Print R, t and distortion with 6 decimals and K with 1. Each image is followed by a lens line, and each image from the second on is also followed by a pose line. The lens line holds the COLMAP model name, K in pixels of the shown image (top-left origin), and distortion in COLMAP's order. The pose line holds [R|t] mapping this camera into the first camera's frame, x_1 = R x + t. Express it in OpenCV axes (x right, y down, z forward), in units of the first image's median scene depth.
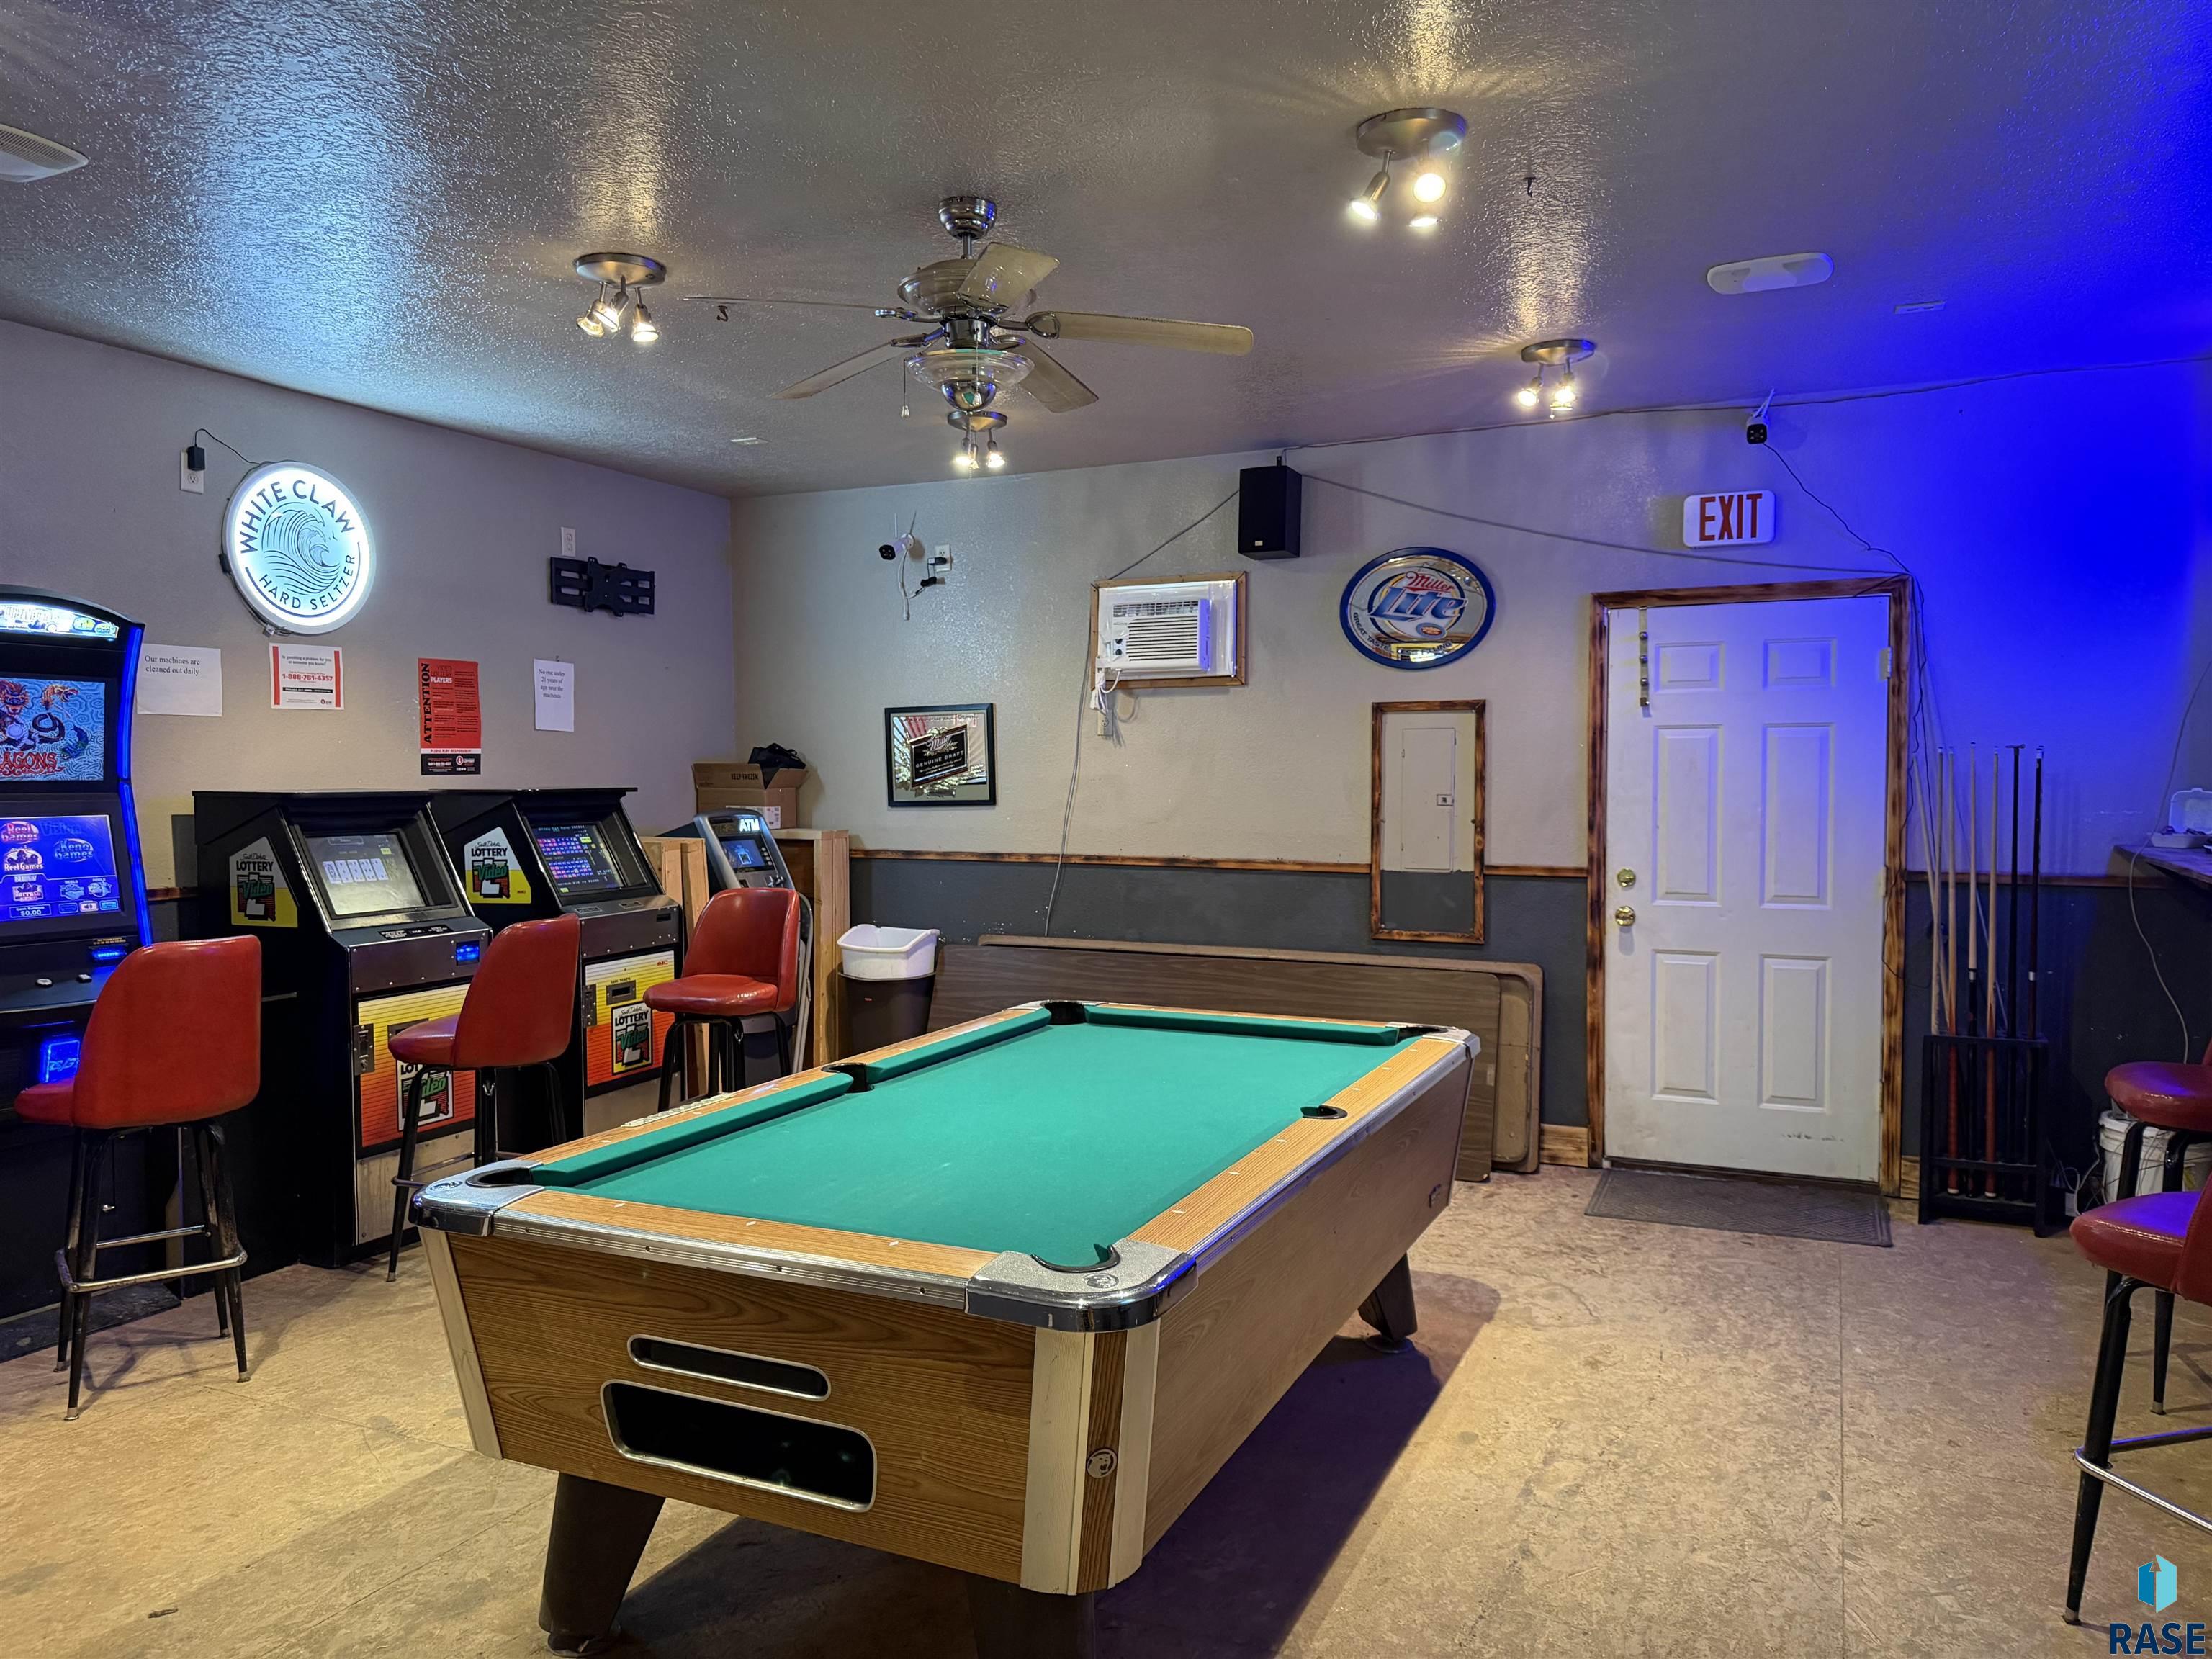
lens RADIAL K [[1582.6, 0, 1106.0], [0, 1582.6, 829.5], [0, 0, 1]] dist [0.038199, -0.040072]
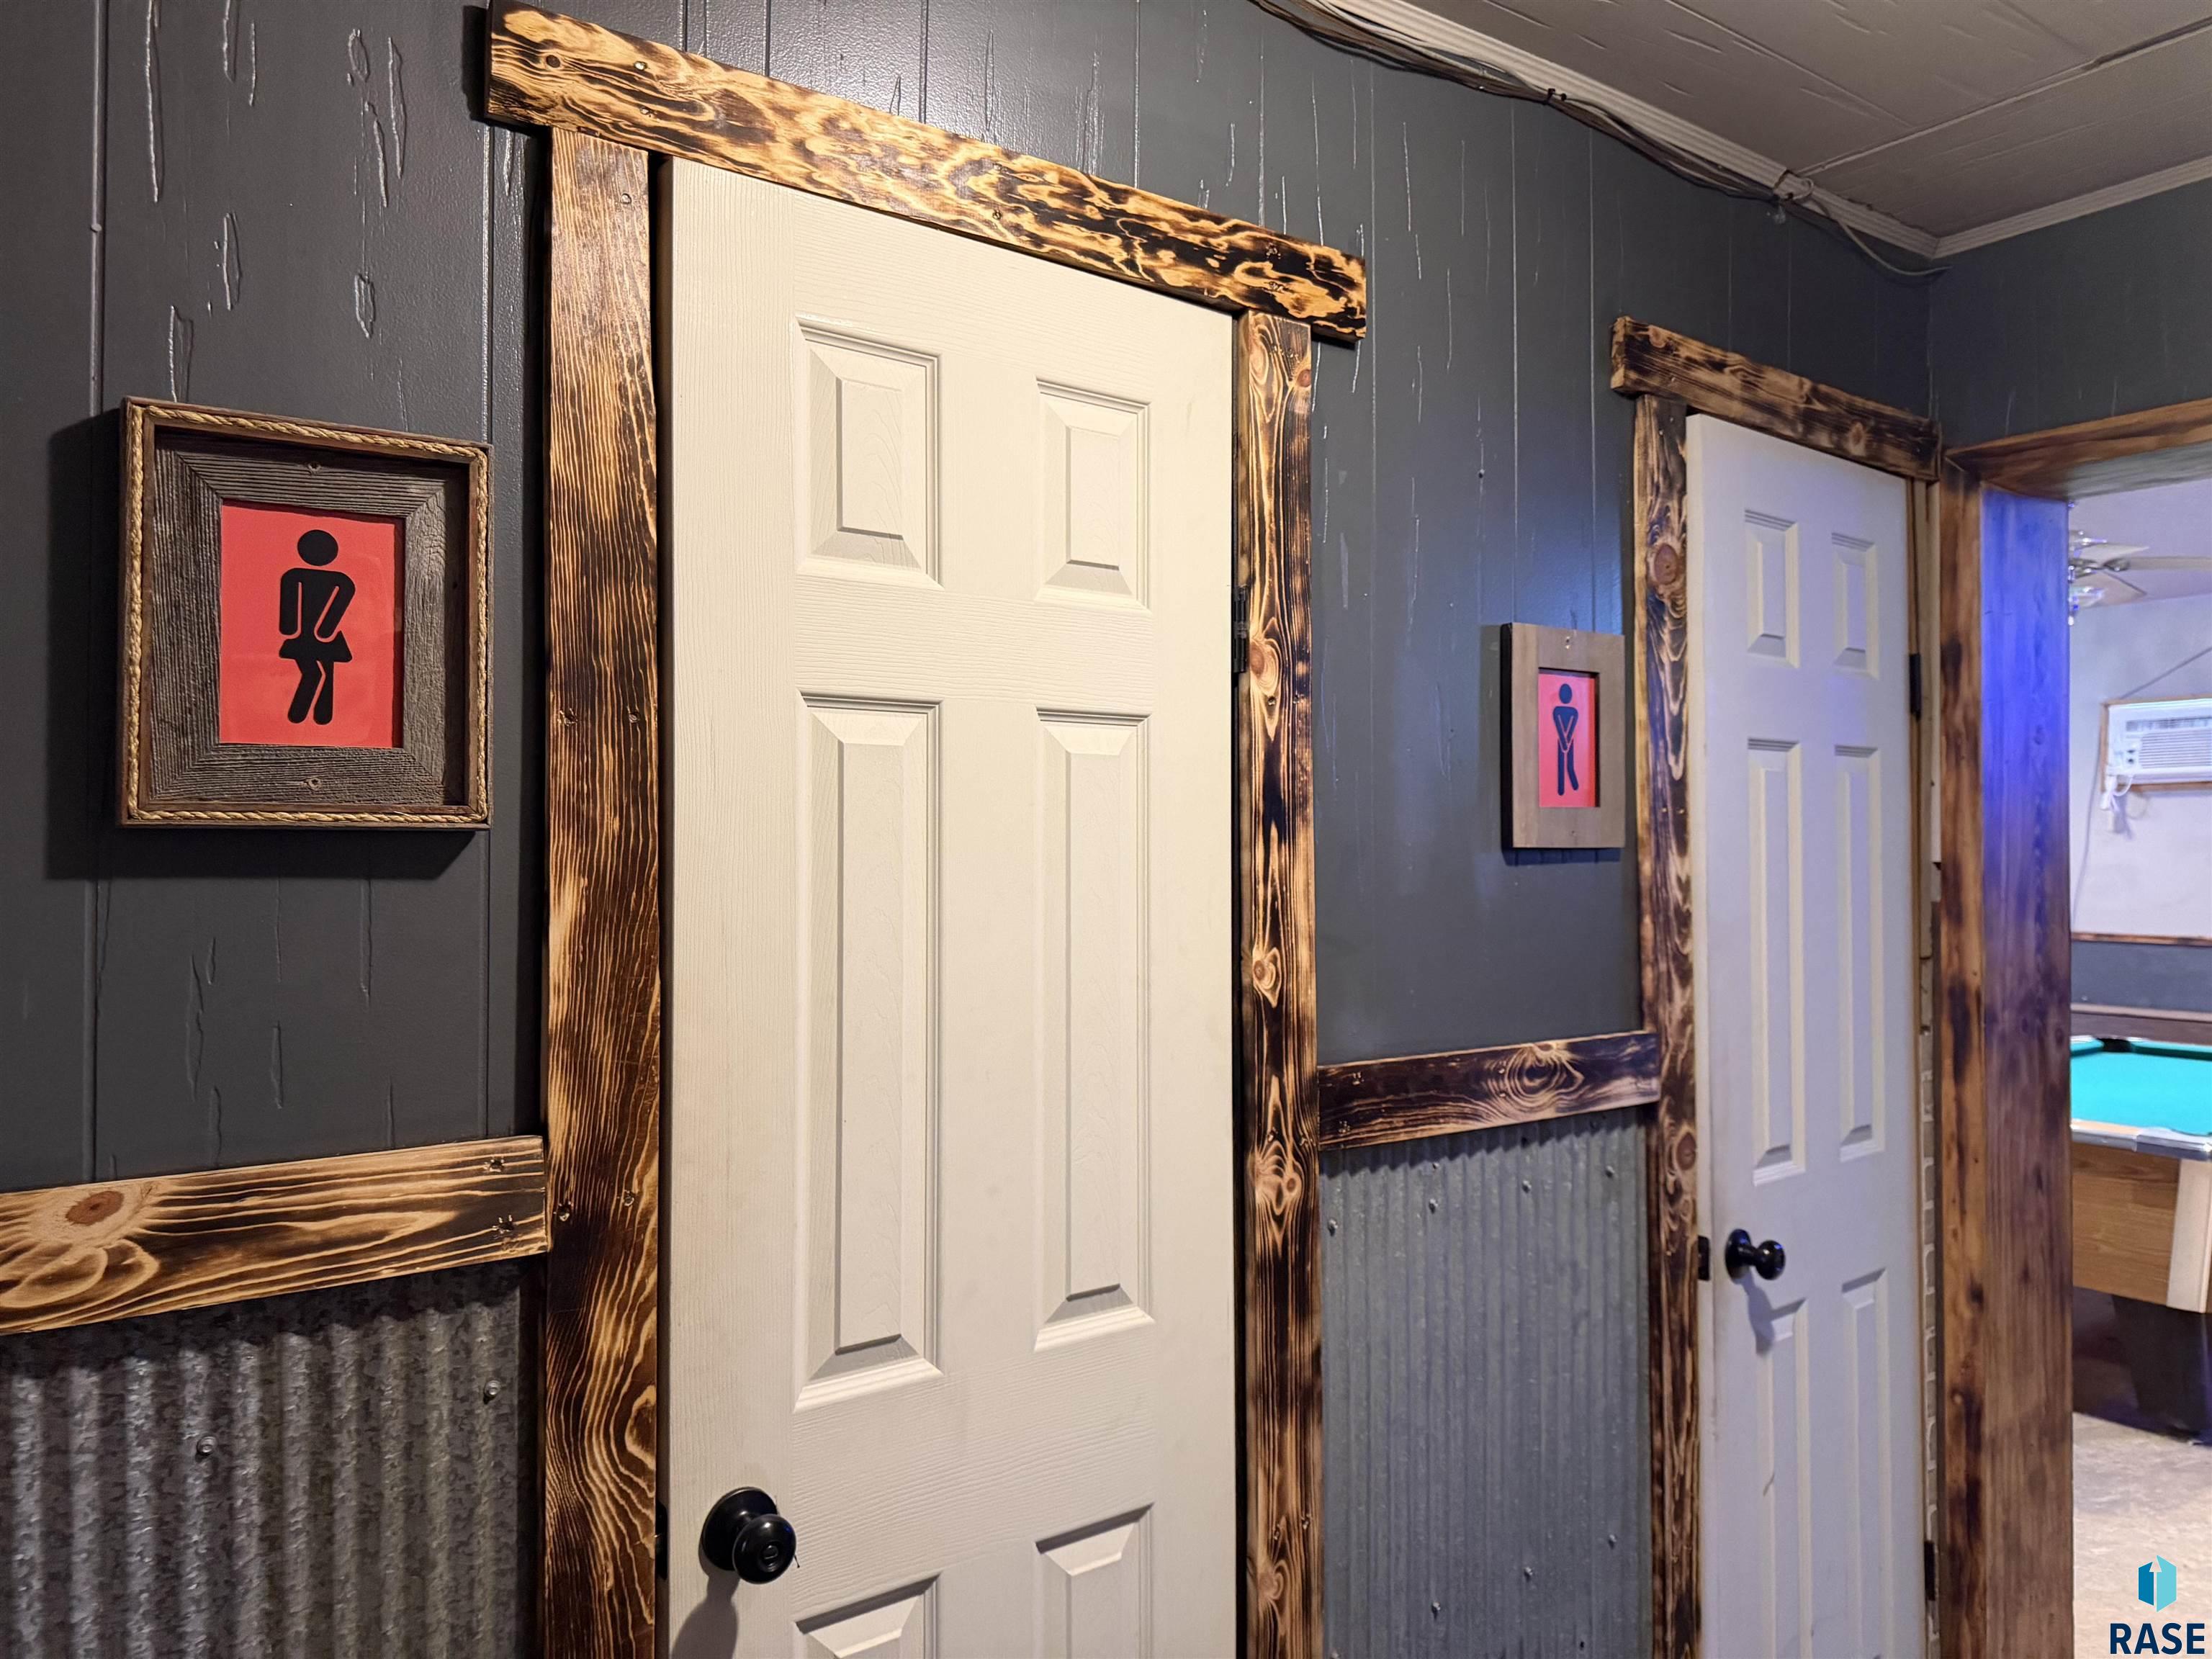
lens RADIAL K [[1582.6, 0, 1106.0], [0, 1582.6, 829.5], [0, 0, 1]] dist [0.038199, -0.040072]
pose [[0.868341, -0.005502, -0.495938, -0.066816], [-0.020774, 0.998658, -0.047452, 0.011663], [0.495533, 0.051507, 0.867060, -0.415934]]
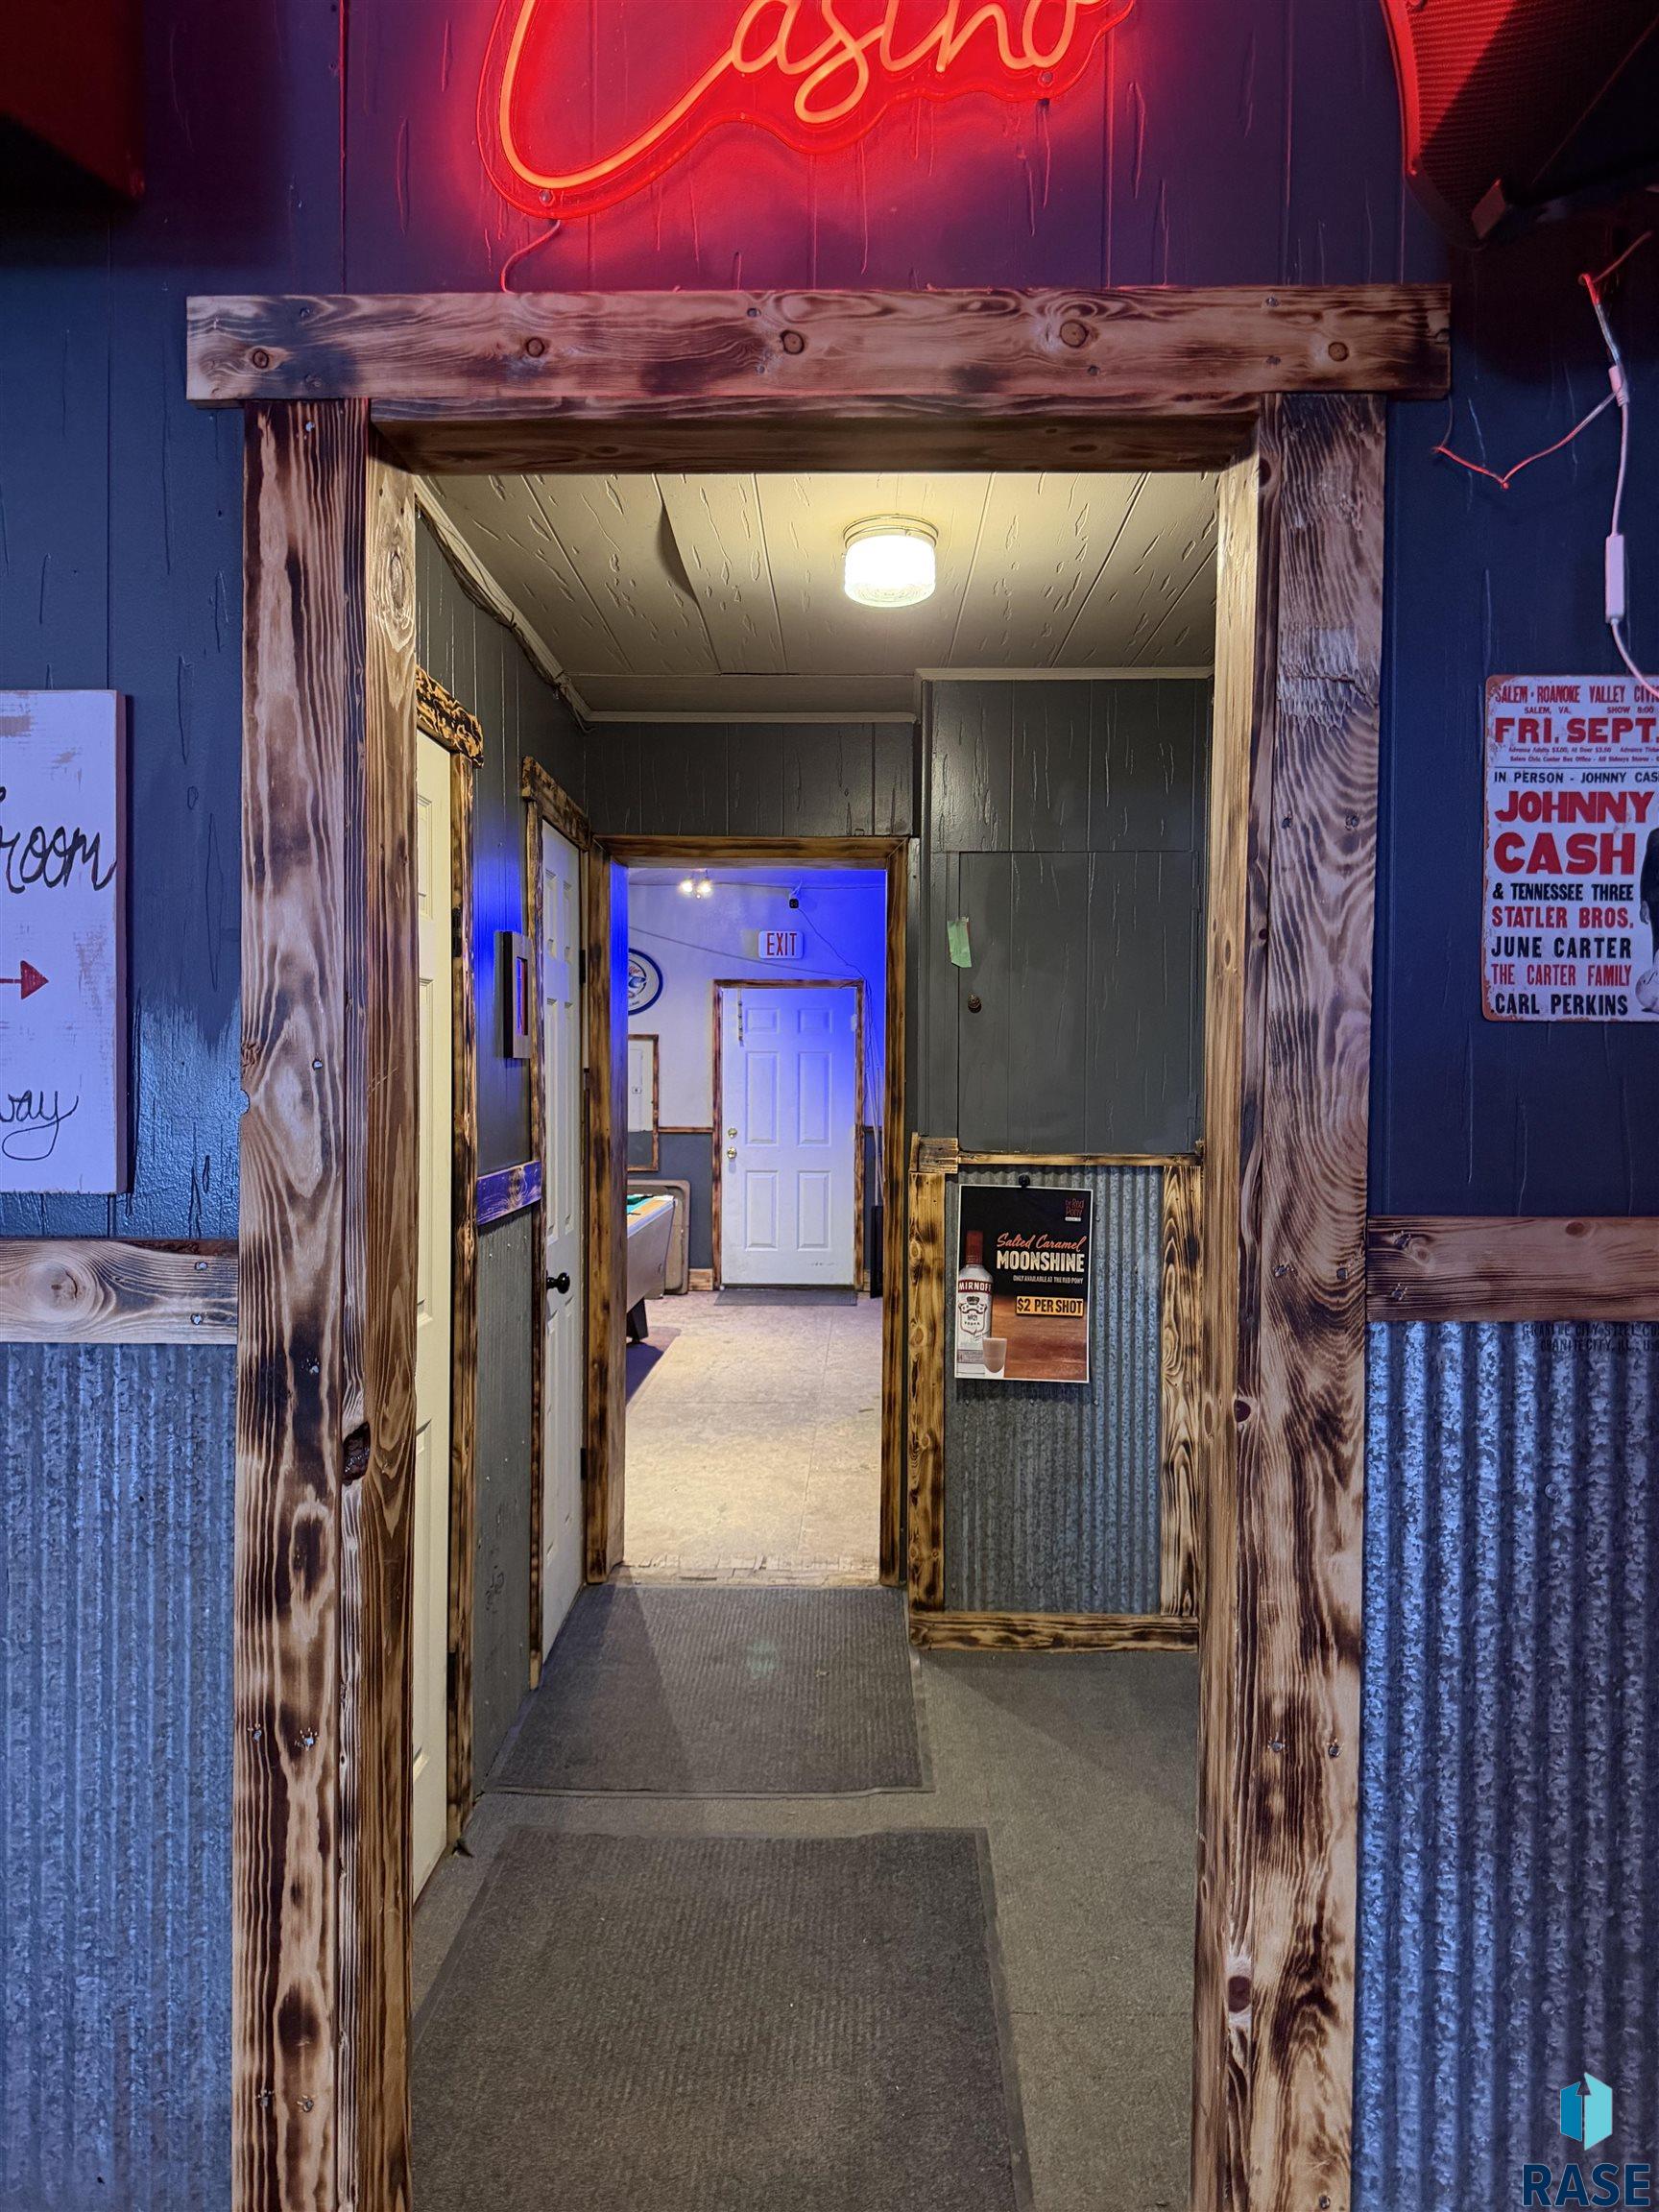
lens RADIAL K [[1569.0, 0, 829.5], [0, 1569.0, 1106.0], [0, 0, 1]] dist [0.062199, -0.068399]
pose [[0.917940, -0.001542, 0.396717, -0.263175], [0.008365, 0.999845, -0.015470, 0.025087], [-0.396632, 0.017519, 0.917811, -0.650506]]
